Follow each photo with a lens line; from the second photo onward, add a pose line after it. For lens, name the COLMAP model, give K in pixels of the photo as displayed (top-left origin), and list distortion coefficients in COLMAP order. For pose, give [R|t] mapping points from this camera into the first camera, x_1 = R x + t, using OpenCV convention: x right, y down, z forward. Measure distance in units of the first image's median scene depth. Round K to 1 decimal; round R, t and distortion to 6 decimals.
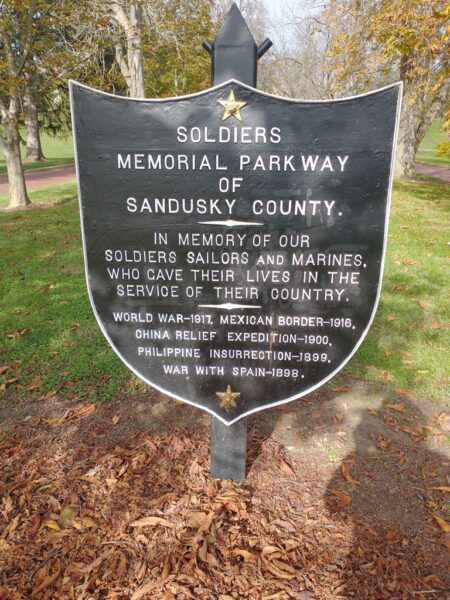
lens RADIAL K [[487.5, 0, 225.0], [0, 487.5, 300.0], [0, 0, 1]] dist [-0.048433, -0.001777]
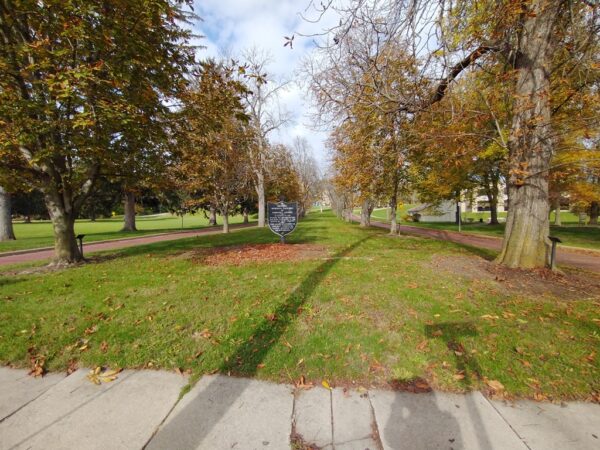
lens RADIAL K [[487.5, 0, 300.0], [0, 487.5, 225.0], [0, 0, 1]] dist [-0.048433, -0.001777]
pose [[0.999194, -0.006646, -0.039580, 0.756980], [-0.006543, 0.946029, -0.324017, 3.261747], [0.039597, 0.324015, 0.945223, -8.306882]]
